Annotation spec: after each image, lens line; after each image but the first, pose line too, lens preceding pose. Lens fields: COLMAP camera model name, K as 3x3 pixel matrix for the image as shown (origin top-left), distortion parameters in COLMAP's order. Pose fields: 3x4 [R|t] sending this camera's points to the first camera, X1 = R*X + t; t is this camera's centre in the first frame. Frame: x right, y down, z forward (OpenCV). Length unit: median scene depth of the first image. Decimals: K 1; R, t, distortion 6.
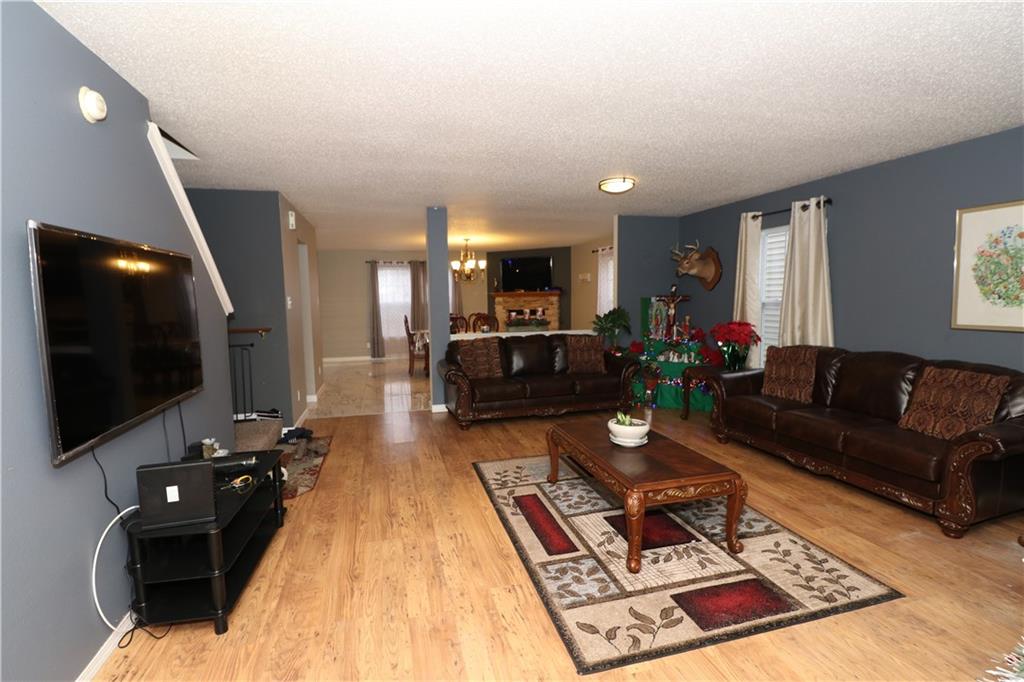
lens RADIAL K [[482.5, 0, 506.6], [0, 482.5, 340.3], [0, 0, 1]] dist [0.003664, 0.000252]
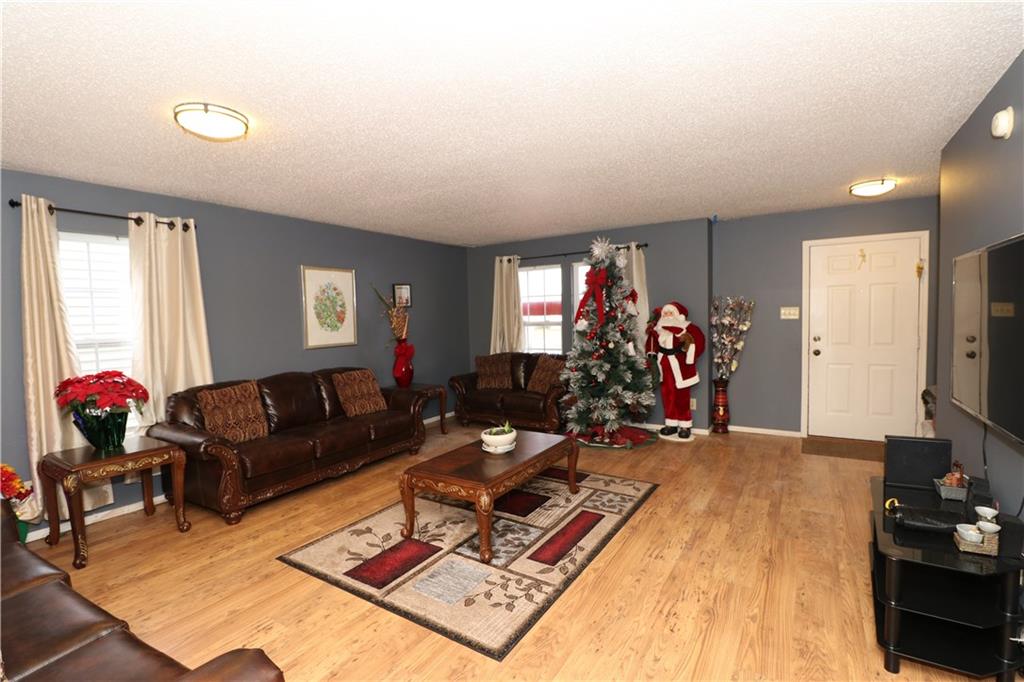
lens RADIAL K [[482.5, 0, 504.0], [0, 482.5, 339.1], [0, 0, 1]] dist [0.003664, 0.000252]
pose [[-0.680983, -0.008358, 0.732251, -0.529000], [0.099115, 0.989682, 0.103472, -0.145521], [-0.725560, 0.143040, -0.673128, 1.575421]]
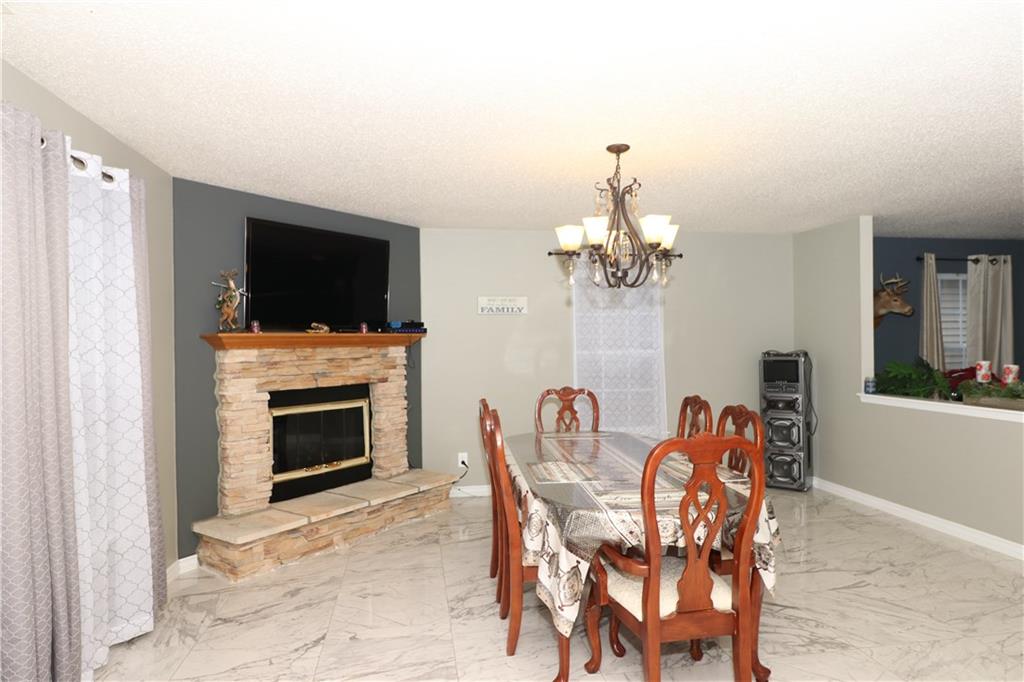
lens RADIAL K [[610.9, 0, 510.7], [0, 610.9, 346.4], [0, 0, 1]] dist [0.004983, 0.000389]
pose [[0.072468, 0.007667, 0.997341, -1.198038], [0.101975, 0.994673, -0.015056, -0.233973], [-0.992144, 0.102795, 0.071300, 2.762529]]
